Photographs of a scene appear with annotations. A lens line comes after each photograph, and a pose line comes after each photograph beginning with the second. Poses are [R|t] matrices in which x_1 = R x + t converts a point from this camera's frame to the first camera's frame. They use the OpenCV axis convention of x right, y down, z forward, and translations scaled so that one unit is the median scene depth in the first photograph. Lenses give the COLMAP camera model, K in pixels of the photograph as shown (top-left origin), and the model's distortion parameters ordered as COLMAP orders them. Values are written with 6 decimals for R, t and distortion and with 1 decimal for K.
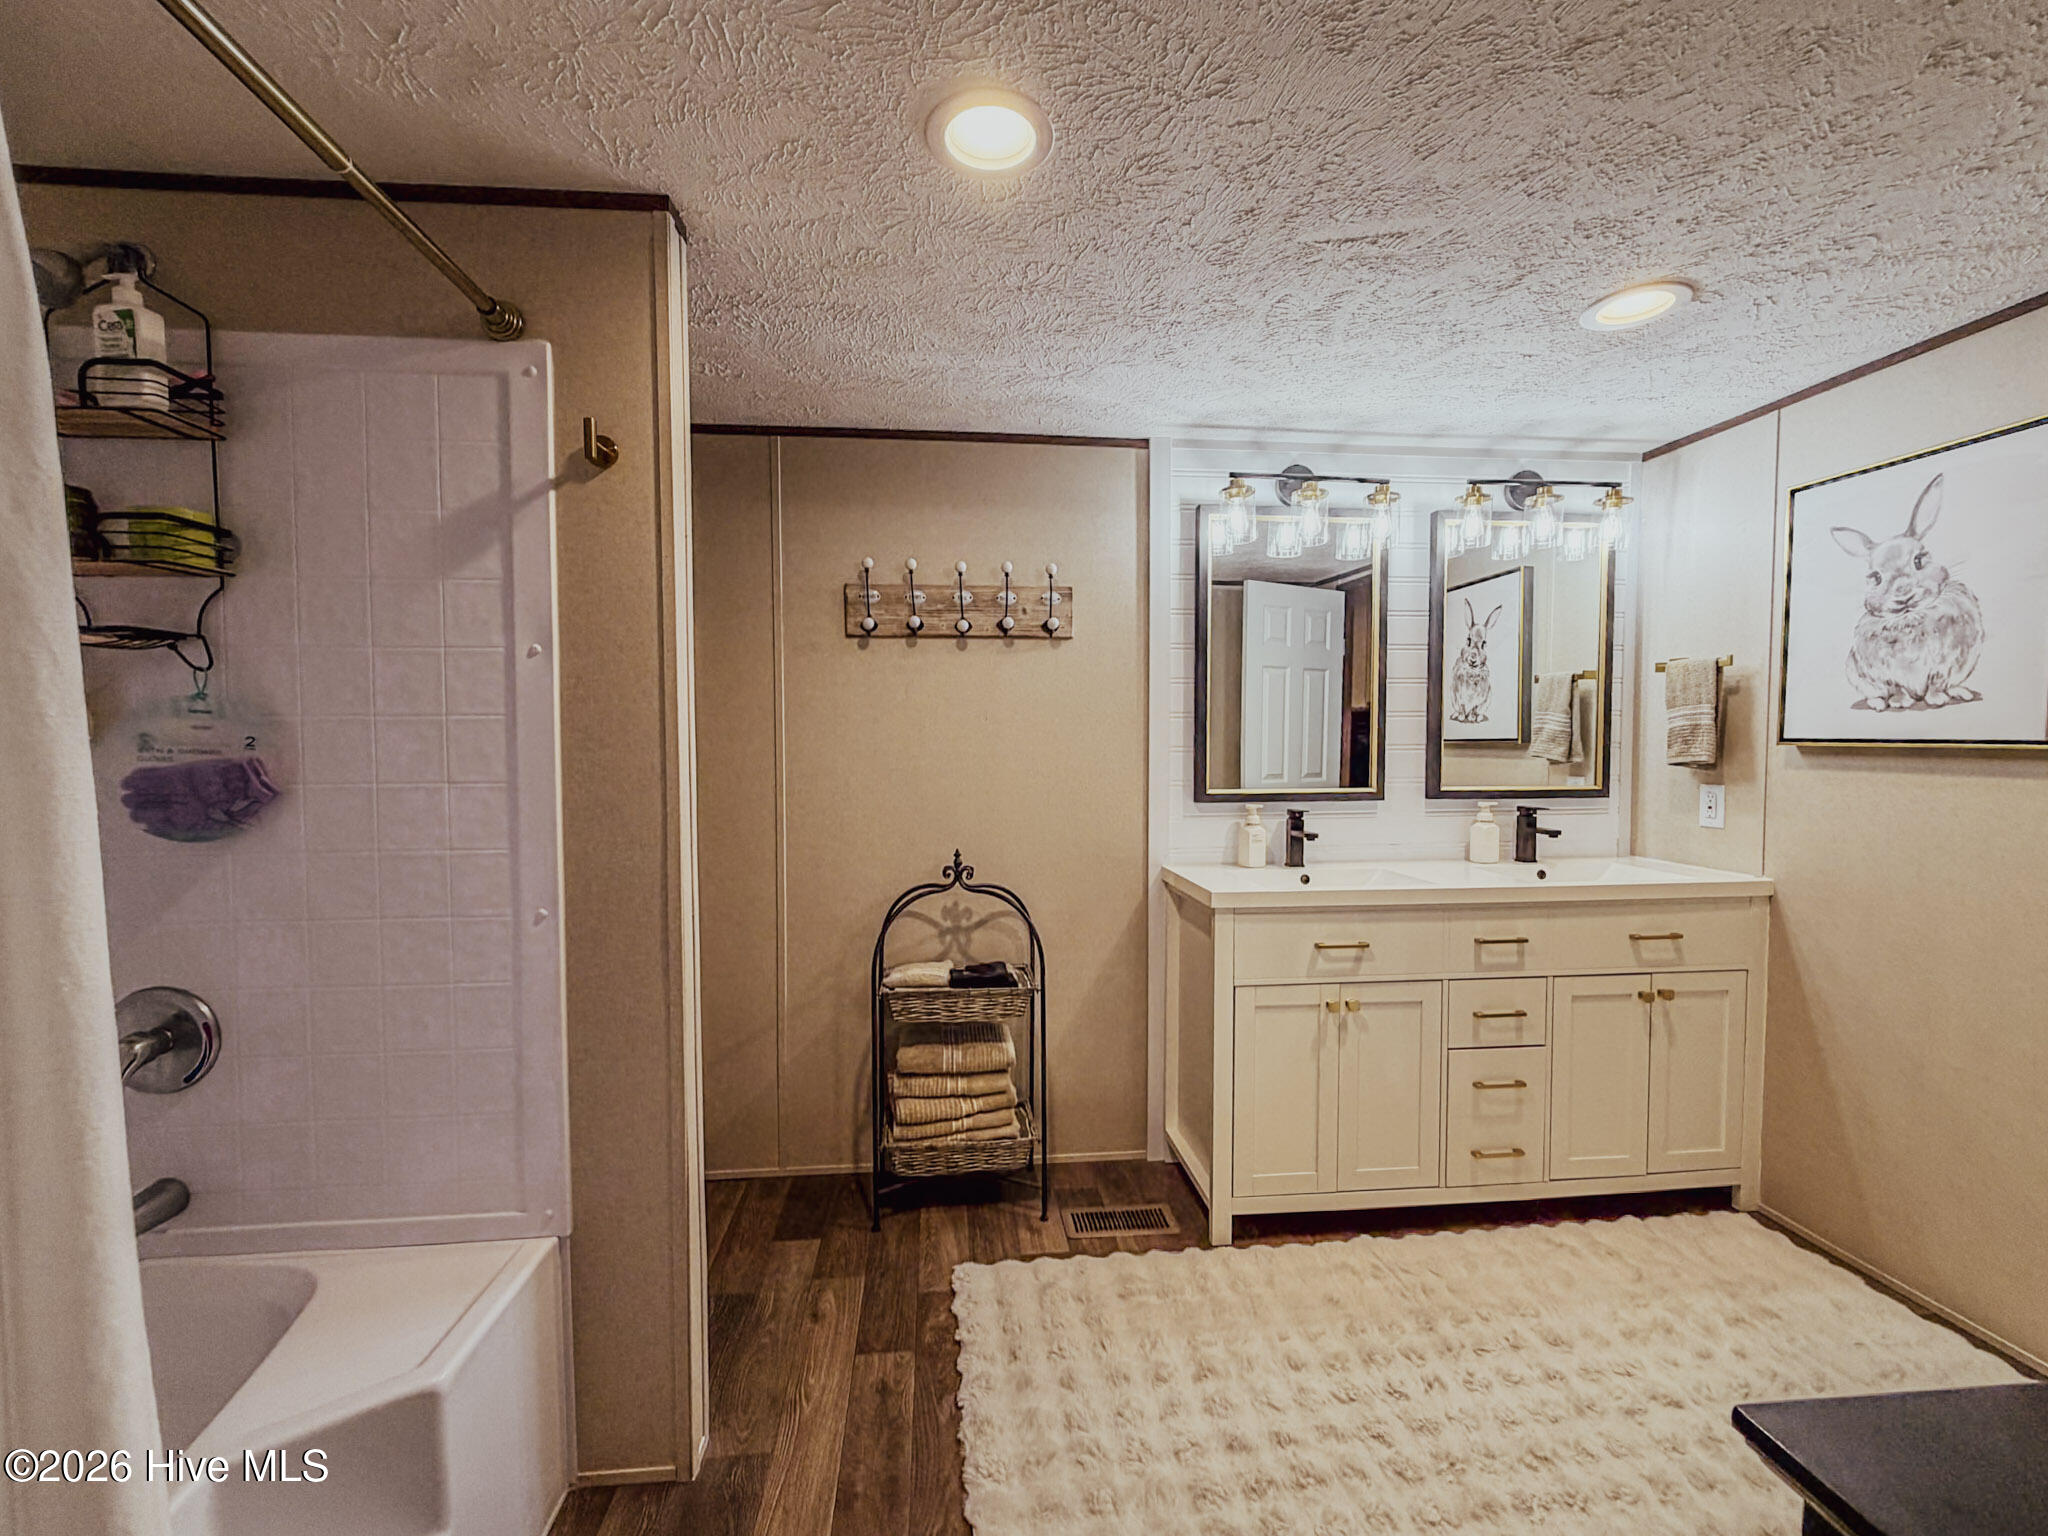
lens RADIAL K [[822.8, 0, 1016.6], [0, 822.8, 773.5], [0, 0, 1]] dist [0.004606, 0.000511]
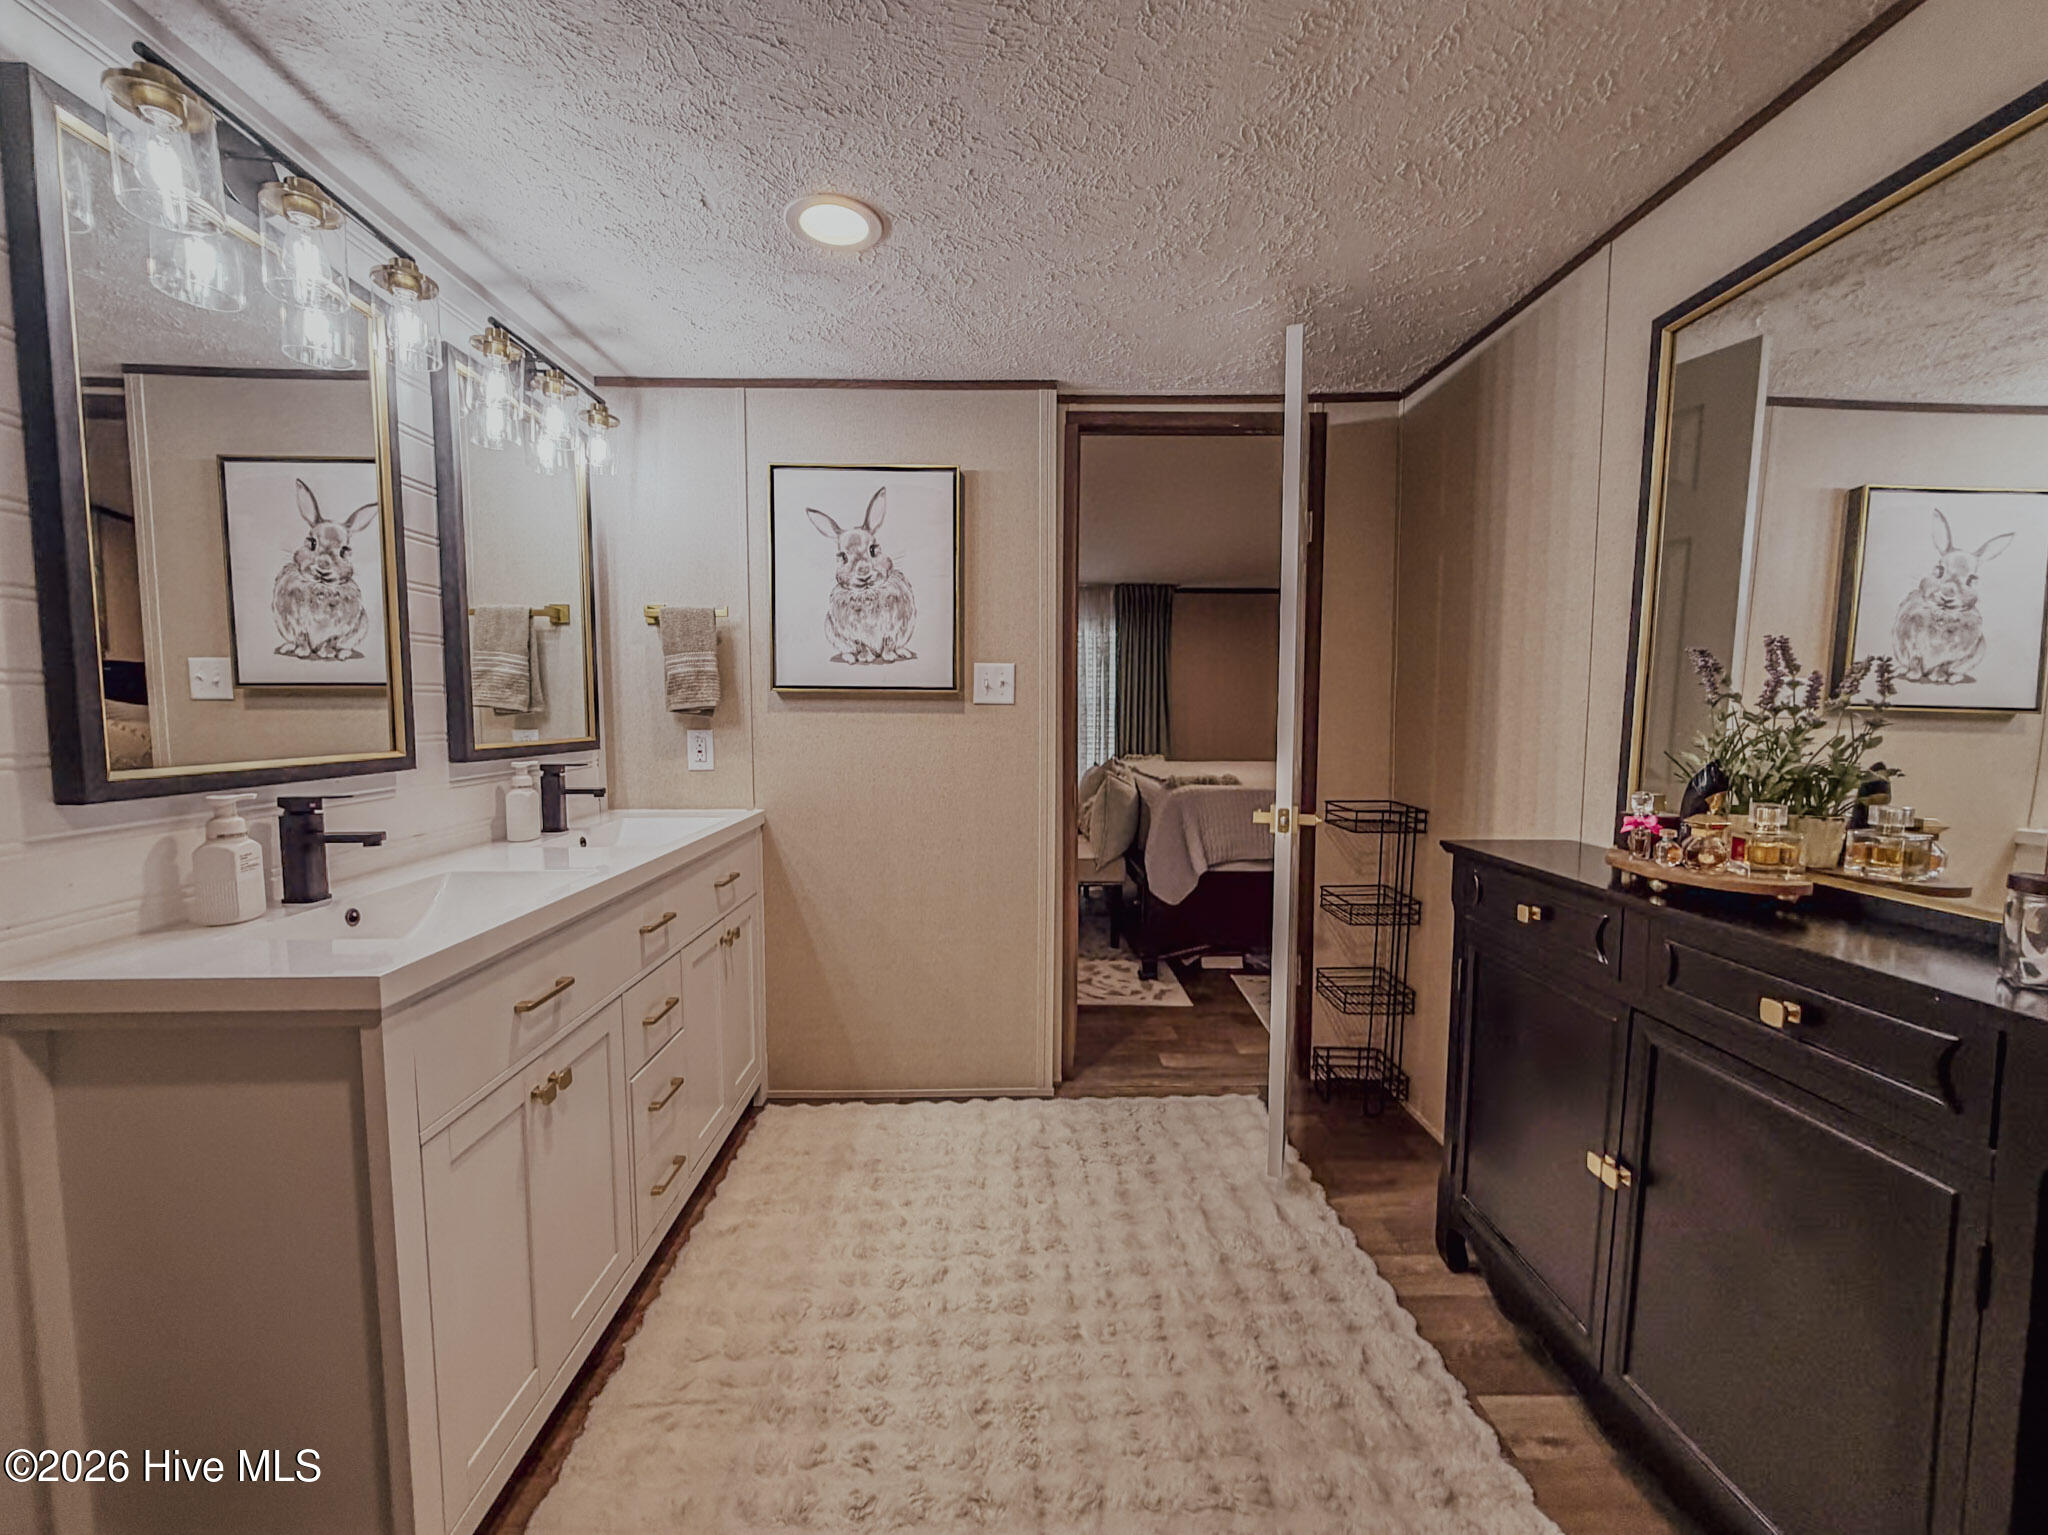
lens RADIAL K [[822.8, 0, 1016.0], [0, 822.8, 768.1], [0, 0, 1]] dist [0.004606, 0.000511]
pose [[0.091911, -0.074064, 0.993009, -0.190883], [0.035289, 0.996846, 0.071083, 0.003064], [-0.995142, 0.028509, 0.094235, 0.589605]]
